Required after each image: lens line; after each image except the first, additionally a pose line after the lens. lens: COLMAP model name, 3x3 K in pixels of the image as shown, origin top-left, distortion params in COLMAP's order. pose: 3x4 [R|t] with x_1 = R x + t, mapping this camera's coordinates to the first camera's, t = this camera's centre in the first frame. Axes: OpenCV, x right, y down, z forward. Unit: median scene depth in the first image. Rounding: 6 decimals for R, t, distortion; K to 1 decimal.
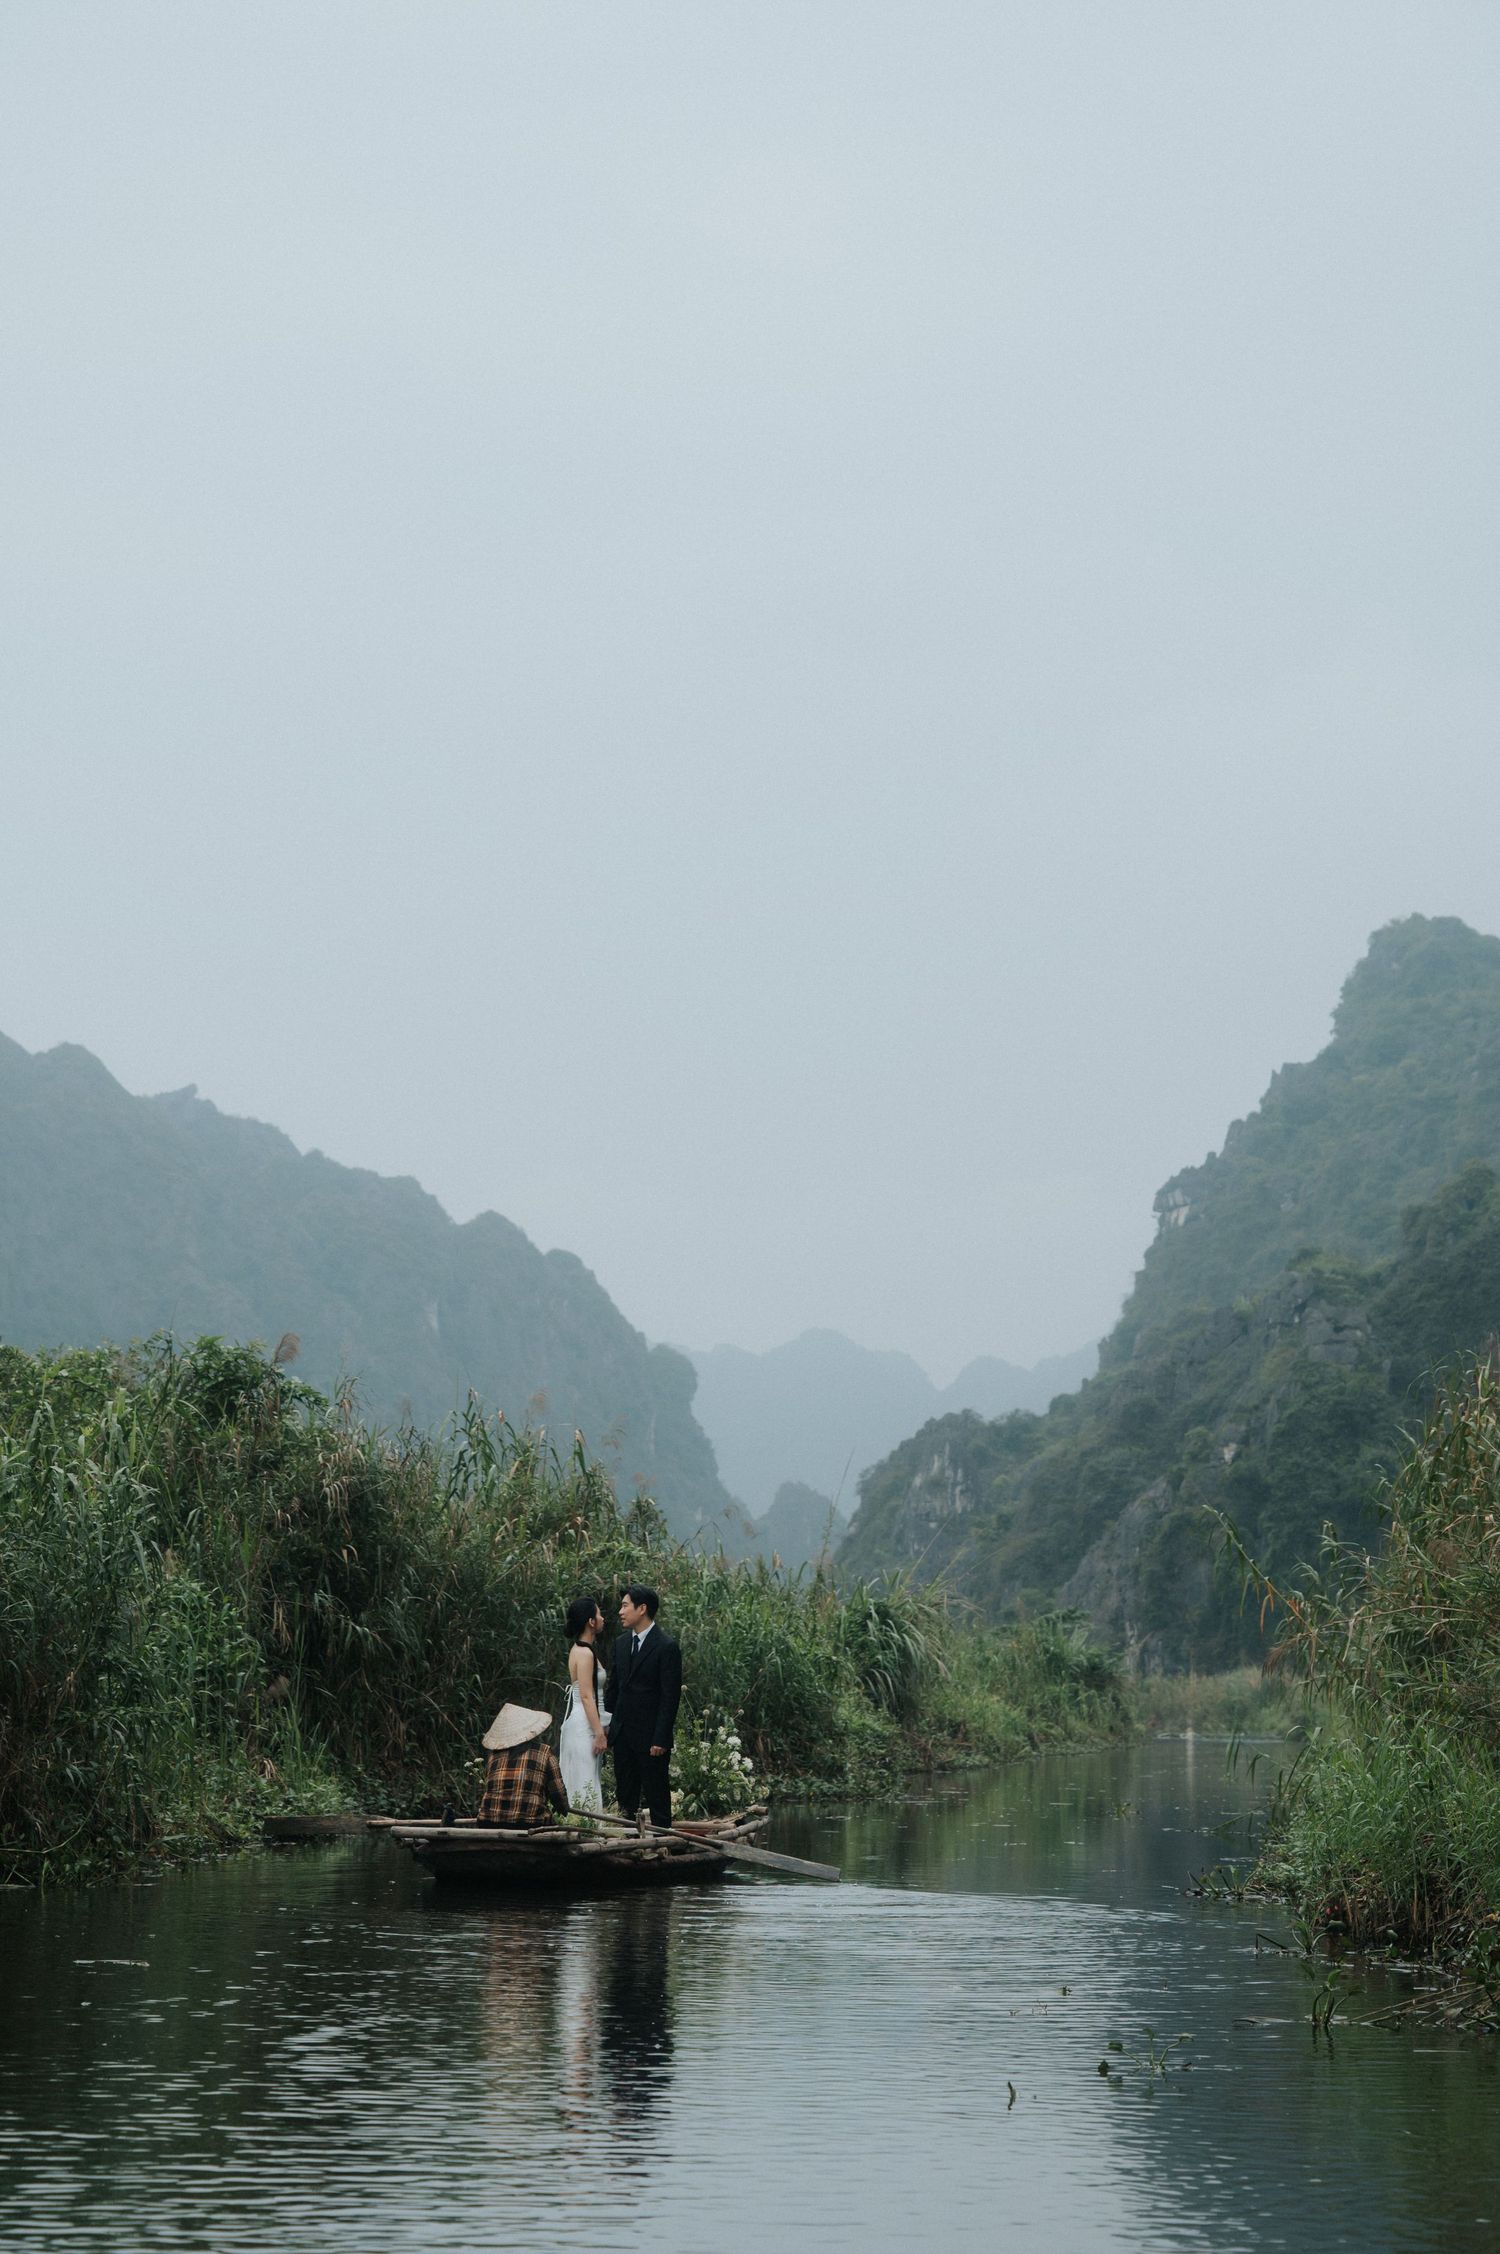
lens RADIAL K [[4712.4, 0, 750.0], [0, 4712.4, 1127.0], [0, 0, 1]] dist [-0.030745, 0.008115]
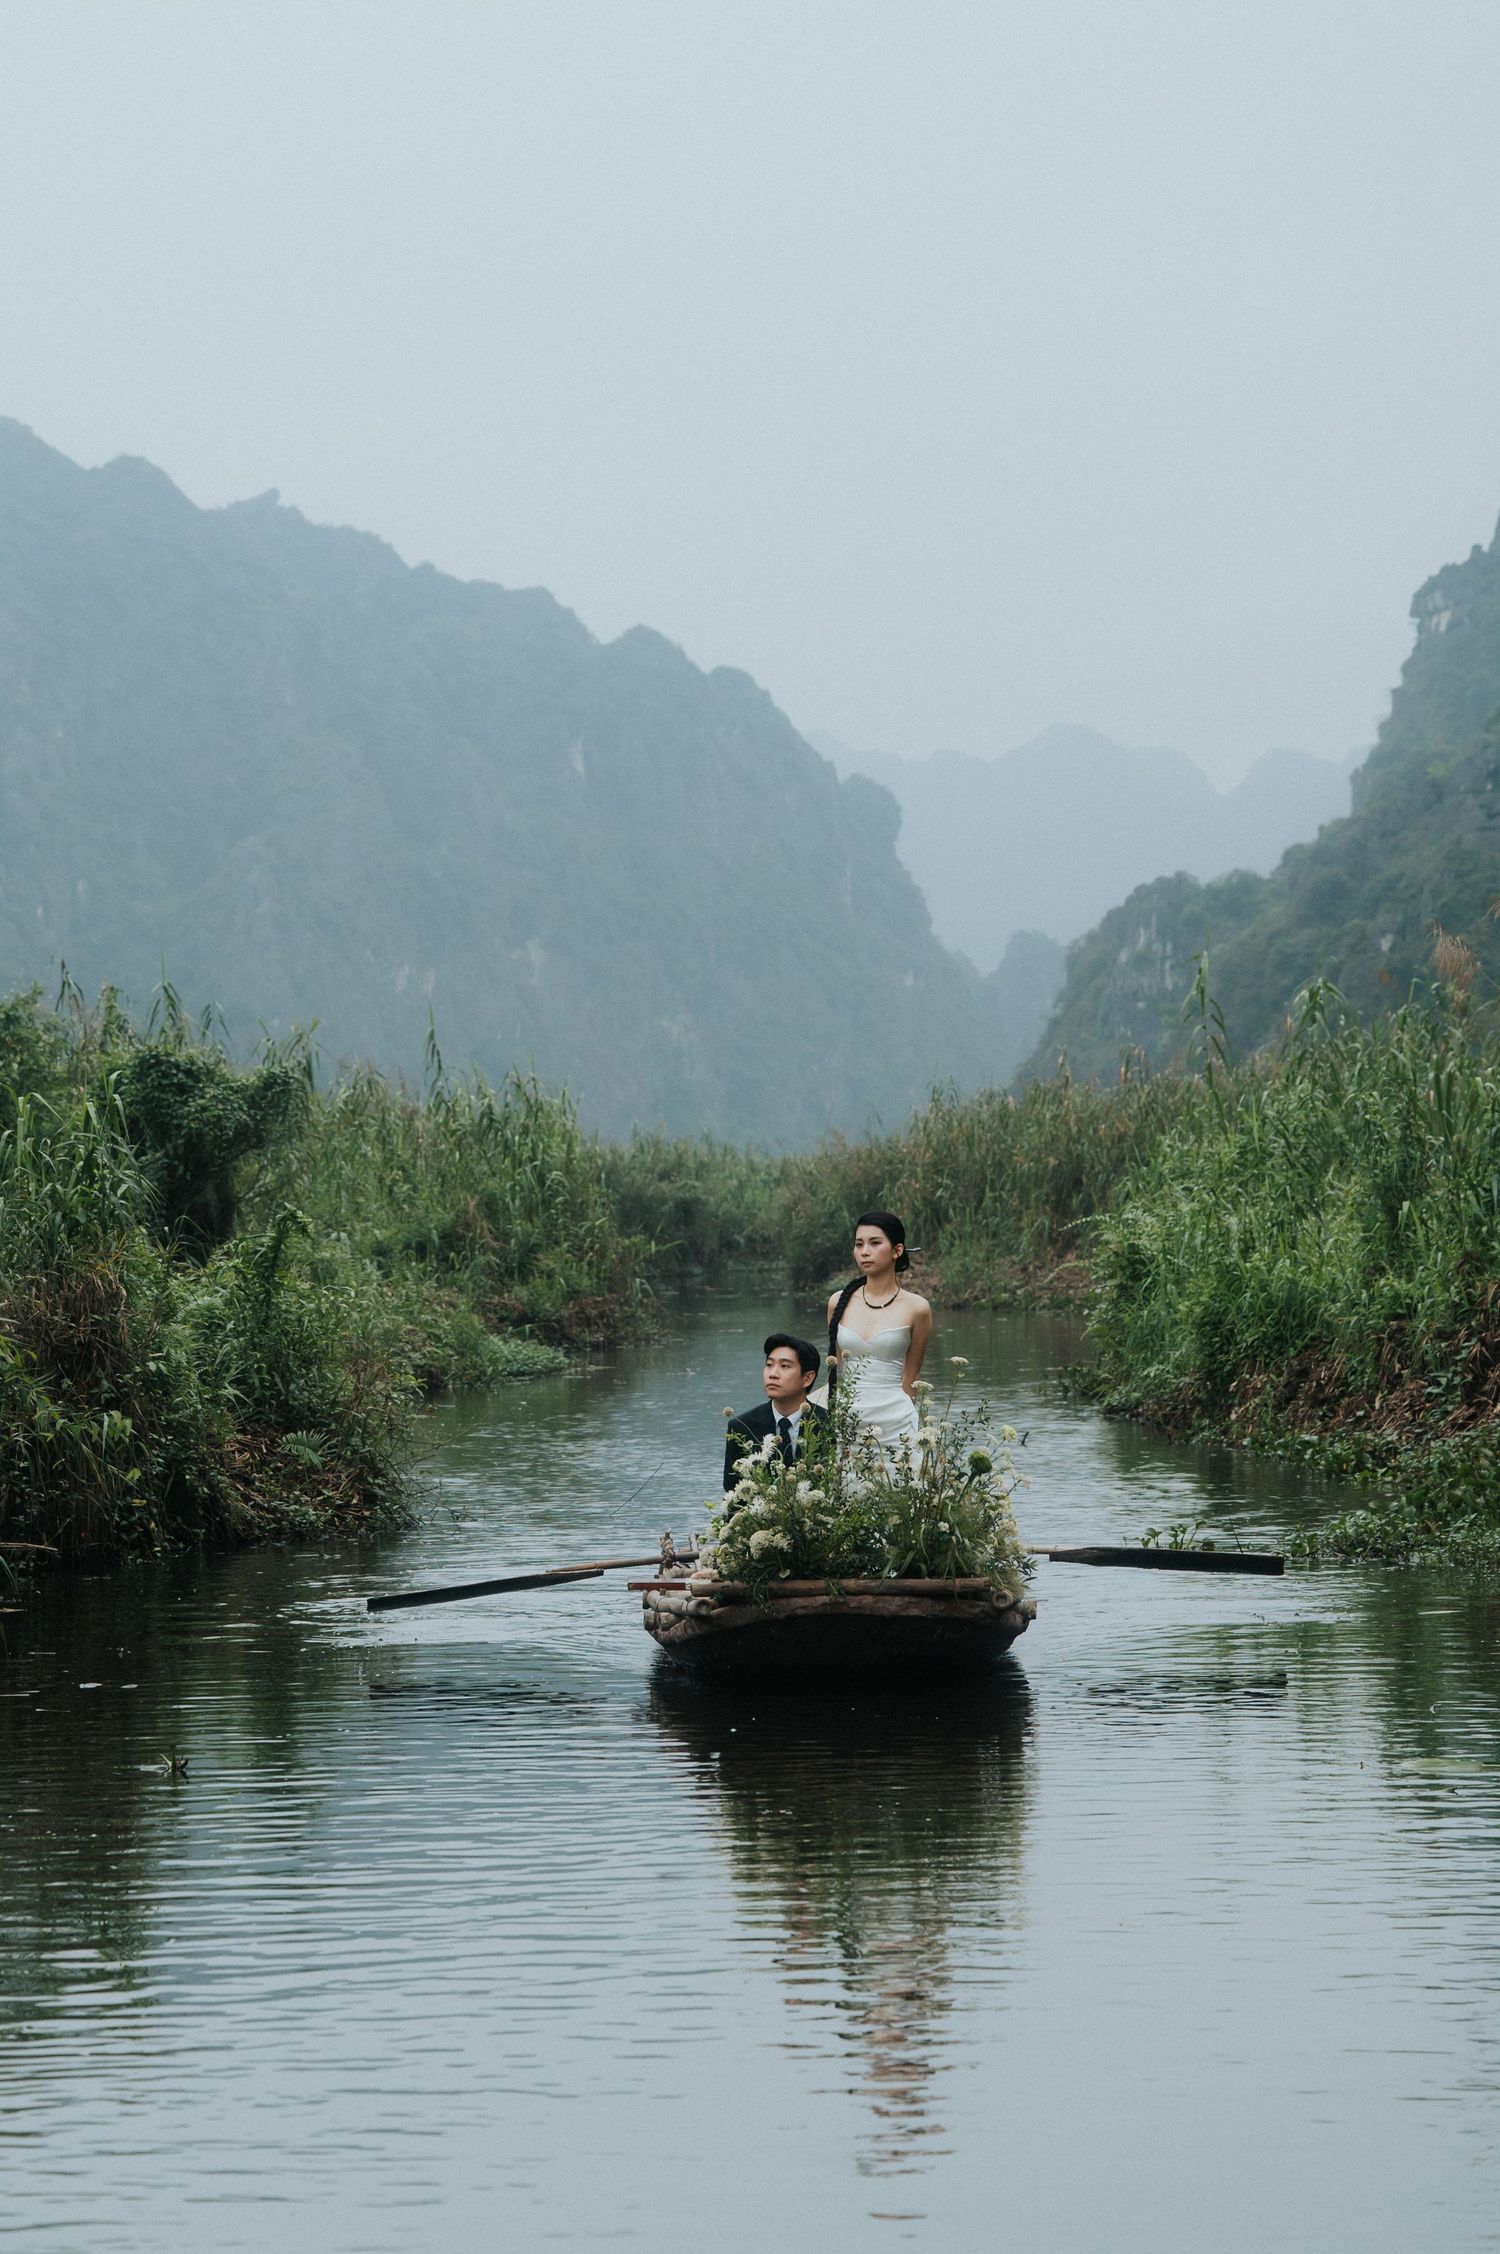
lens RADIAL K [[6744.1, 0, 750.0], [0, 6744.1, 1127.0], [0, 0, 1]] dist [-0.002744, -0.151637]
pose [[0.998193, -0.042109, -0.042866, 0.021540], [0.046589, 0.992892, 0.109524, -0.045351], [0.037949, -0.111323, 0.993059, -0.354663]]
